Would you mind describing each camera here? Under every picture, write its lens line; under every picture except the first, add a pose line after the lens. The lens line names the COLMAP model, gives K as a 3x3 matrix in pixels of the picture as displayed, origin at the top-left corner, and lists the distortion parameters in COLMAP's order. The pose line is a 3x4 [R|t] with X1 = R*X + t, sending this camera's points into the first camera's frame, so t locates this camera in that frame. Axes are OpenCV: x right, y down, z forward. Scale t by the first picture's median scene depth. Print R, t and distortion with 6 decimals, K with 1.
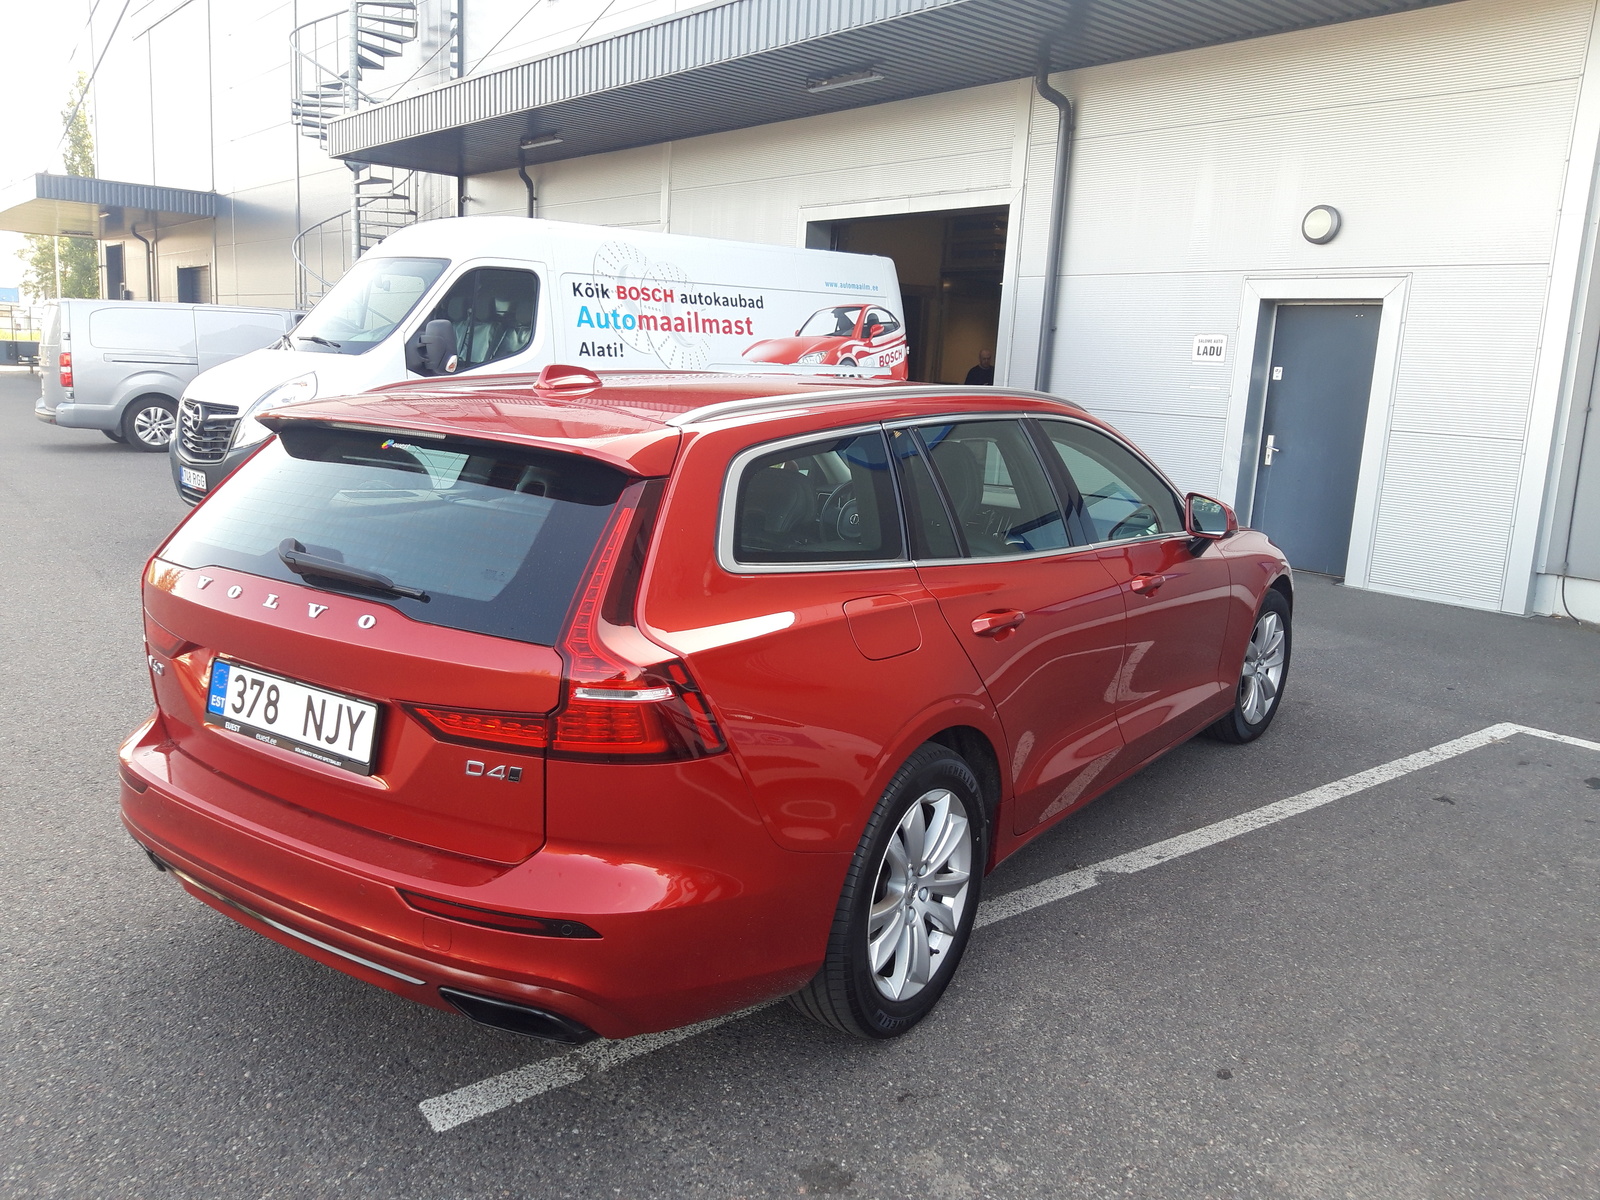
lens RADIAL K [[1251.3, 0, 797.9], [0, 1251.3, 594.9], [0, 0, 1]] dist [-0.016178, -0.009925]
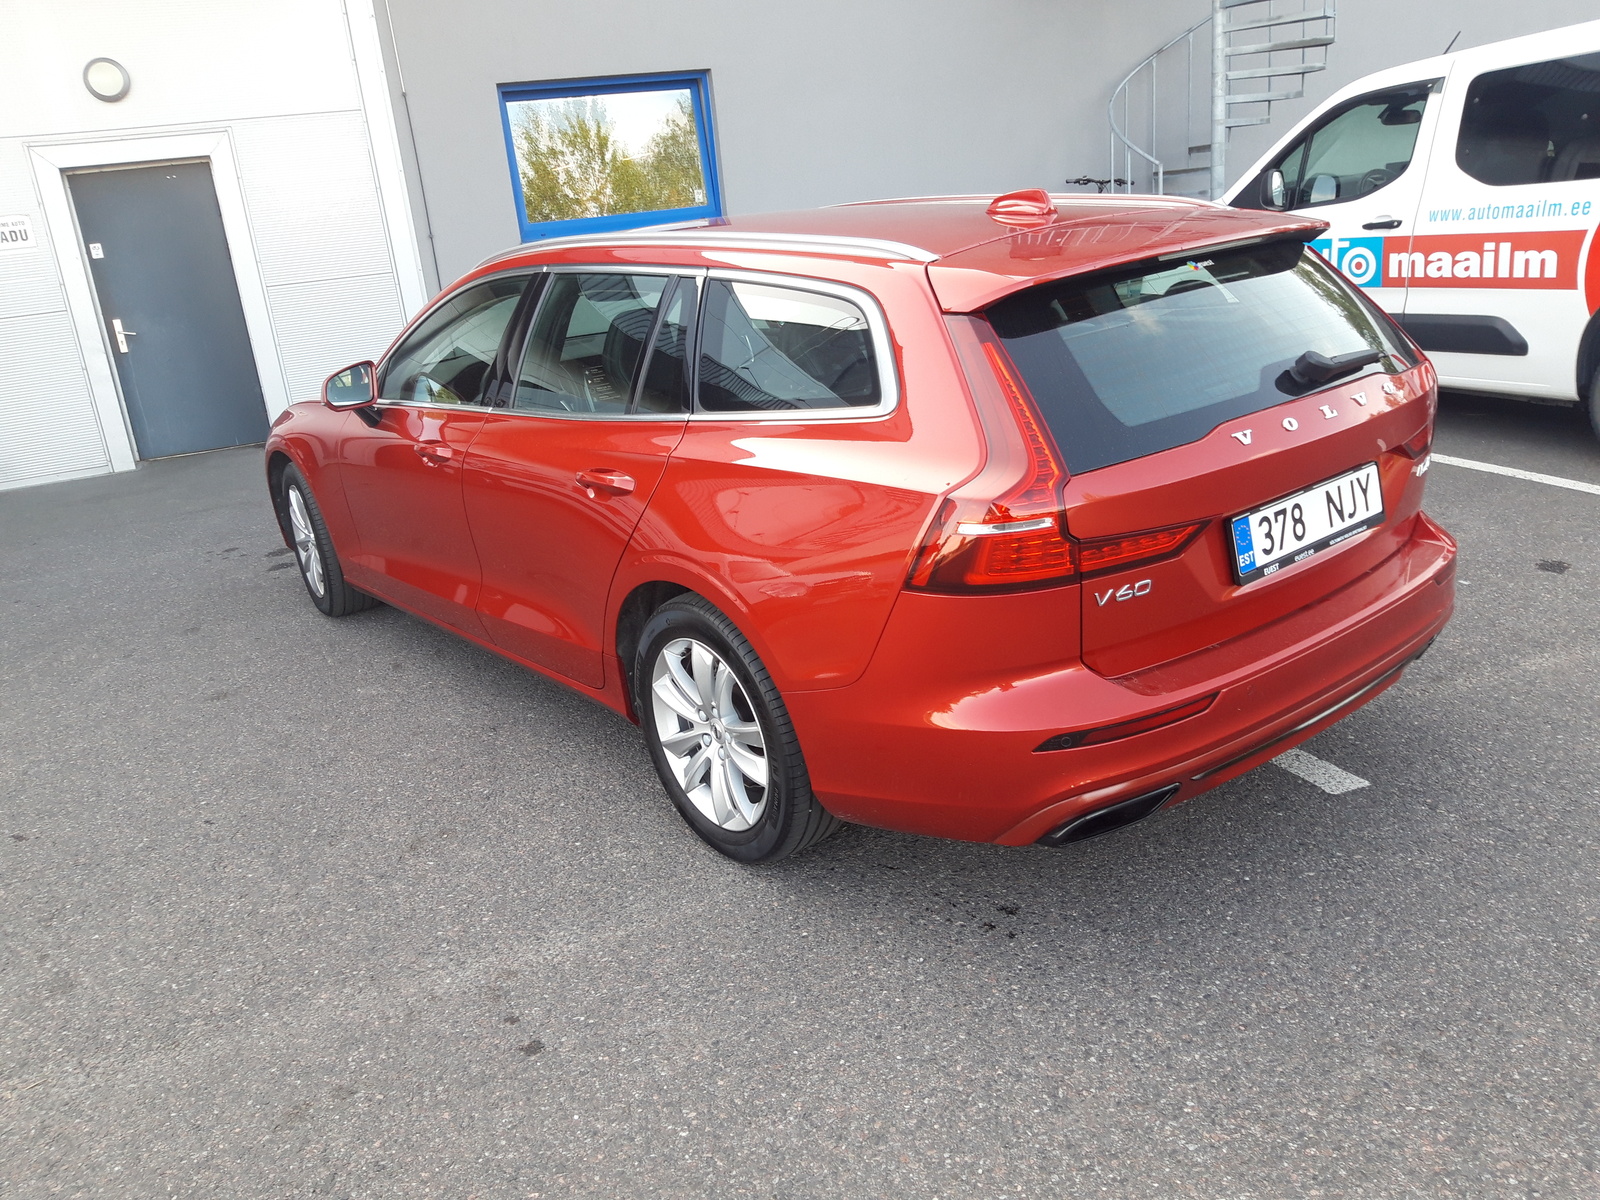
lens RADIAL K [[1251.3, 0, 798.5], [0, 1251.3, 602.3], [0, 0, 1]] dist [-0.016178, -0.009925]
pose [[0.291878, -0.371661, 0.881292, -1.470174], [0.280661, 0.914133, 0.292558, -0.268967], [-0.914351, 0.161953, 0.371125, 0.998818]]
